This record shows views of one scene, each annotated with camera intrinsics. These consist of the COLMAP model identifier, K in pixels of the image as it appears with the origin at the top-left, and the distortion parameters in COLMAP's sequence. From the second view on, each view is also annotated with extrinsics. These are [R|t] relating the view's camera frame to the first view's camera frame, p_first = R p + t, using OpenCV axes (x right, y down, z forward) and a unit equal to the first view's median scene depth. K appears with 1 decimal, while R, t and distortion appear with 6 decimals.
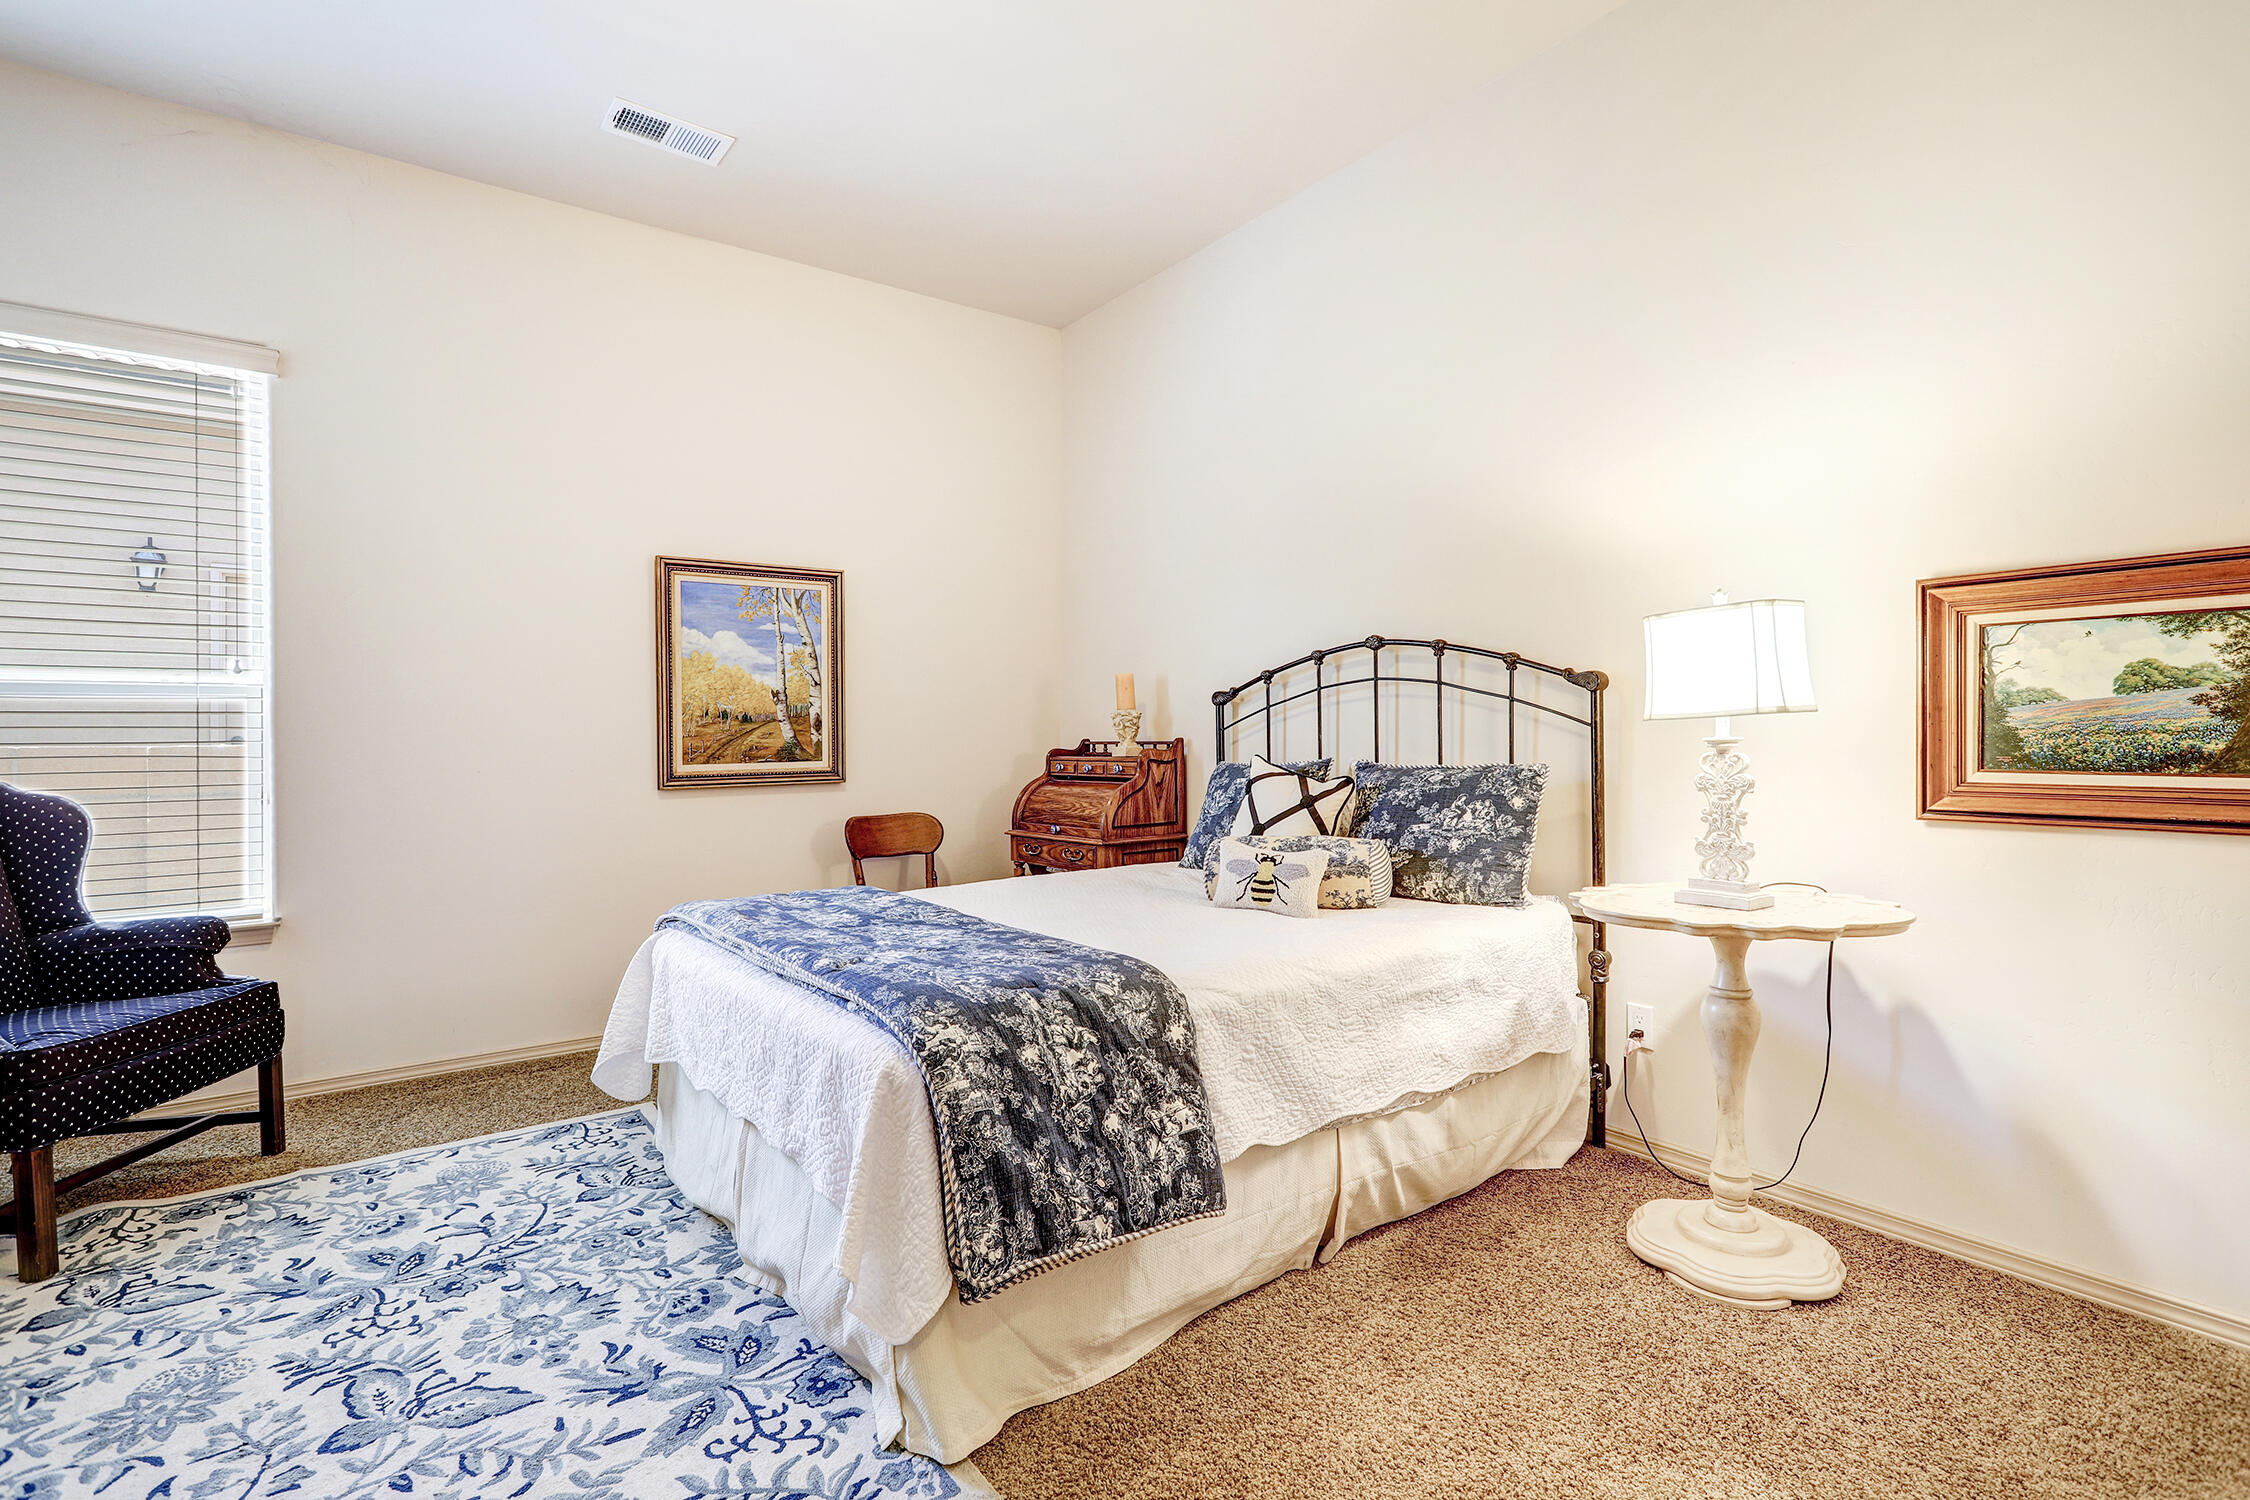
lens RADIAL K [[1086.7, 0, 1123.6], [0, 1086.7, 737.6], [0, 0, 1]] dist [-0.001191, 0.001912]
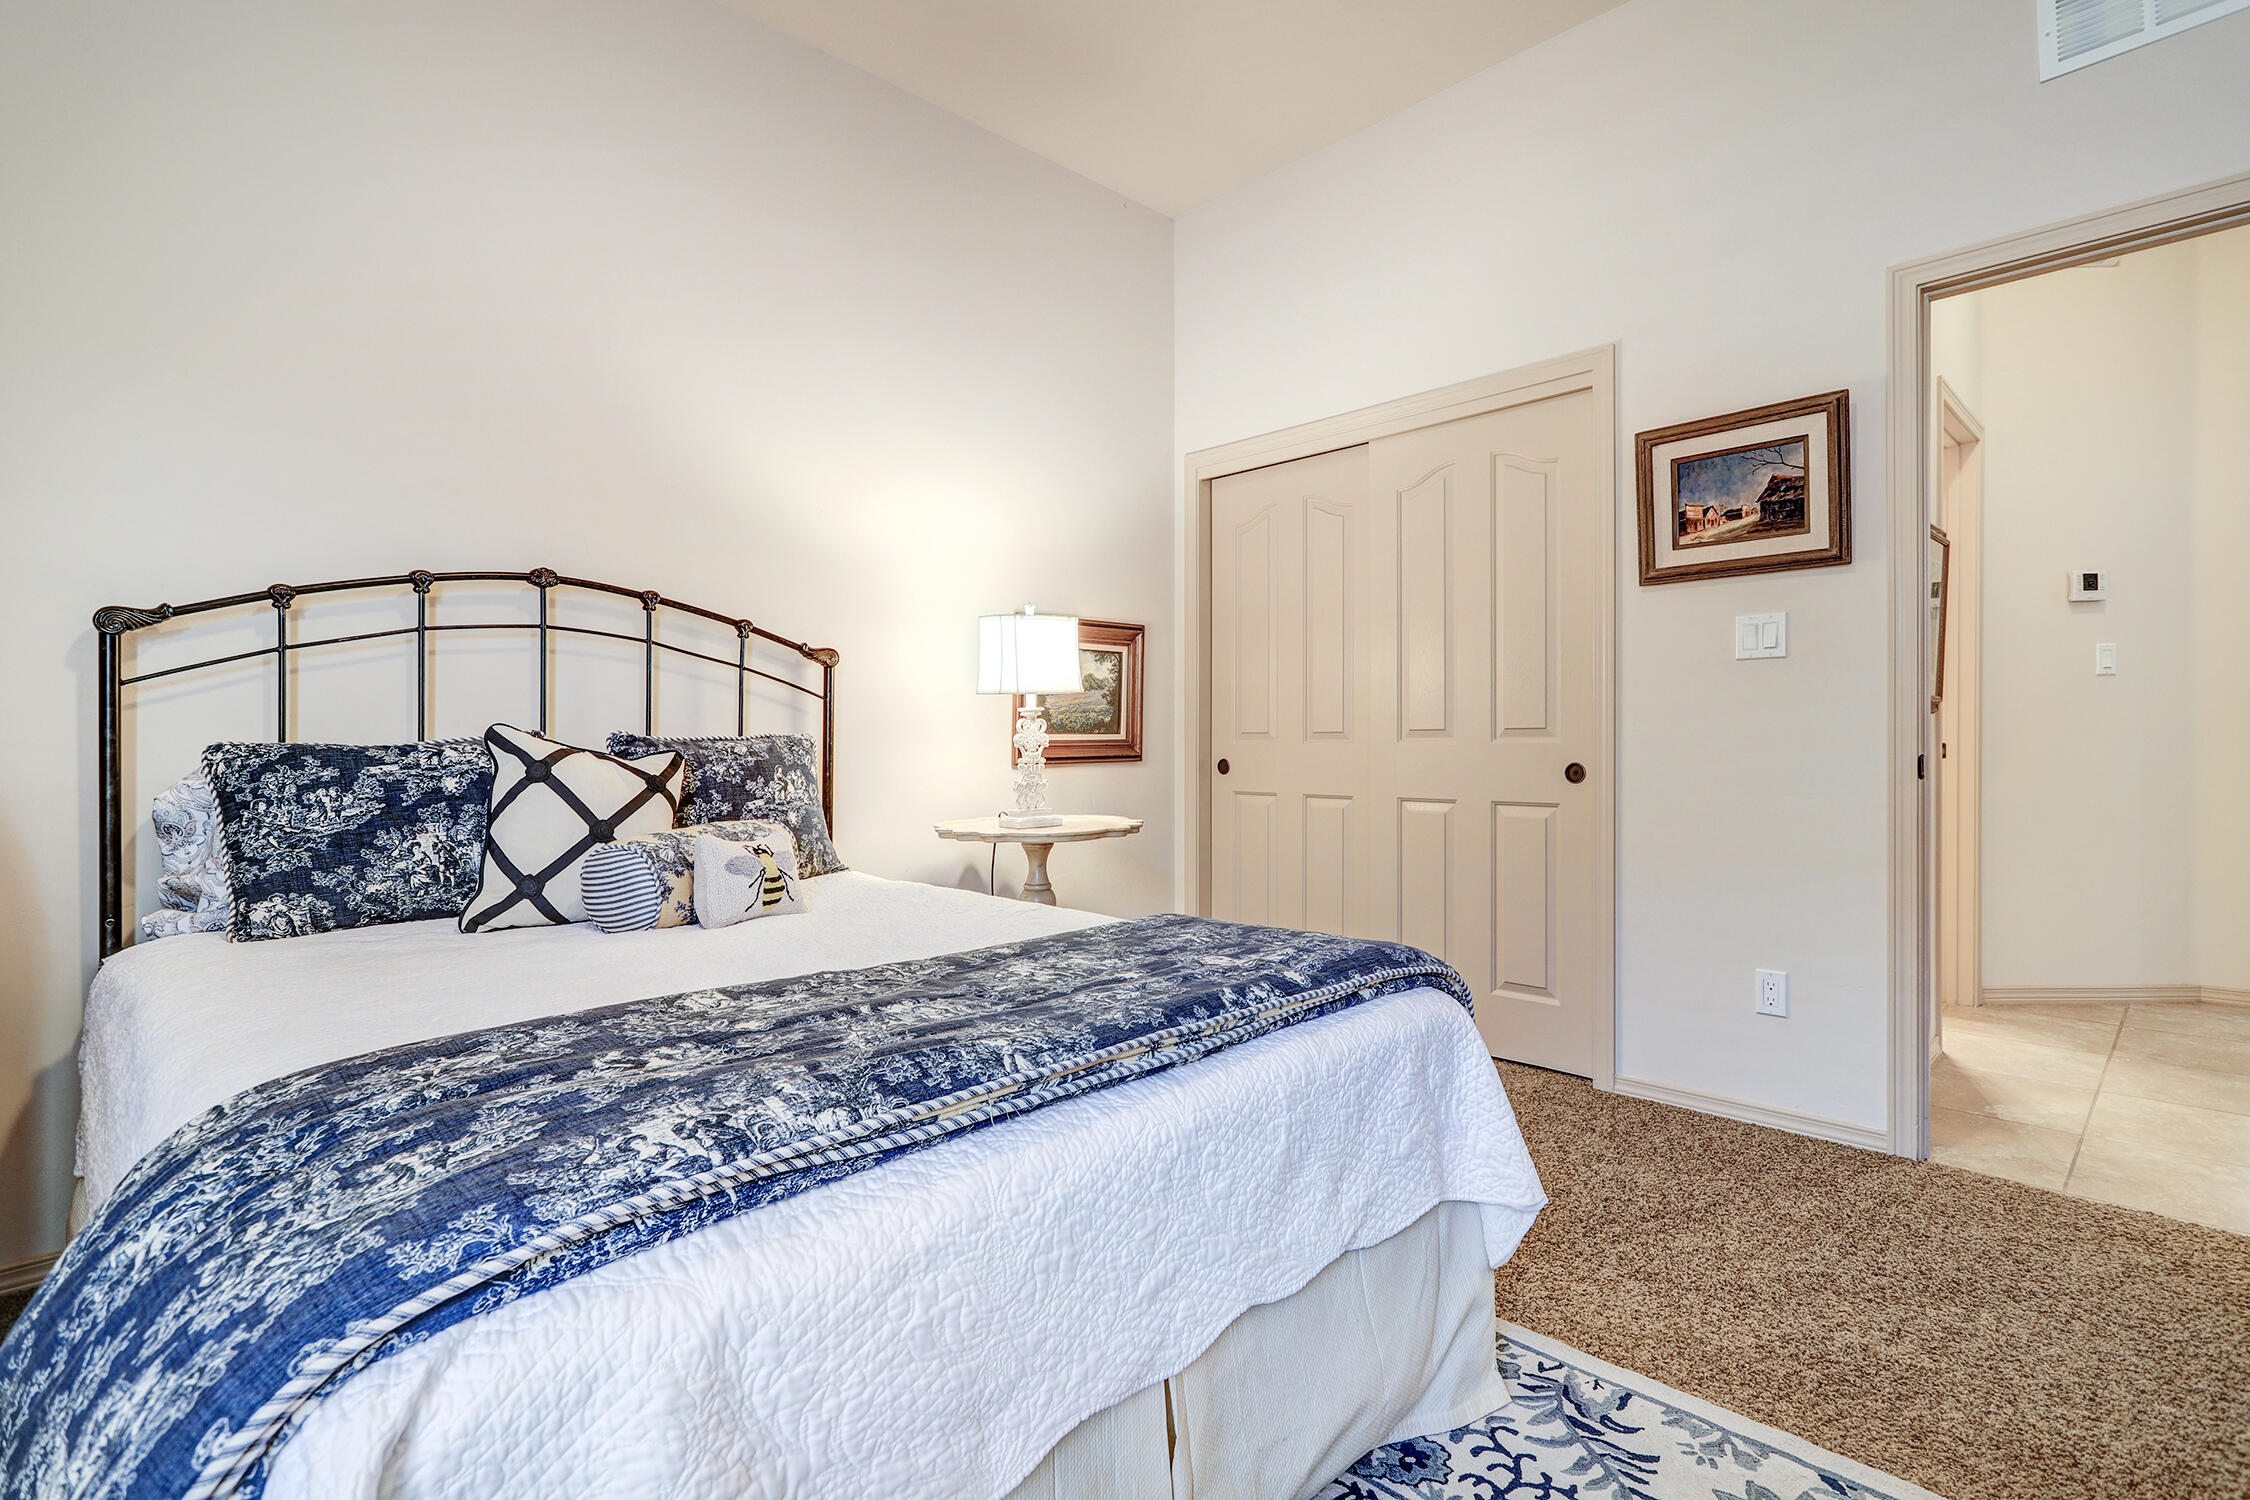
lens RADIAL K [[1086.7, 0, 1123.4], [0, 1086.7, 746.7], [0, 0, 1]] dist [-0.001191, 0.001912]
pose [[-0.150750, 0.001107, 0.988571, -0.681021], [0.012576, 0.999921, 0.000798, 0.039619], [-0.988492, 0.012553, -0.150752, 0.862406]]
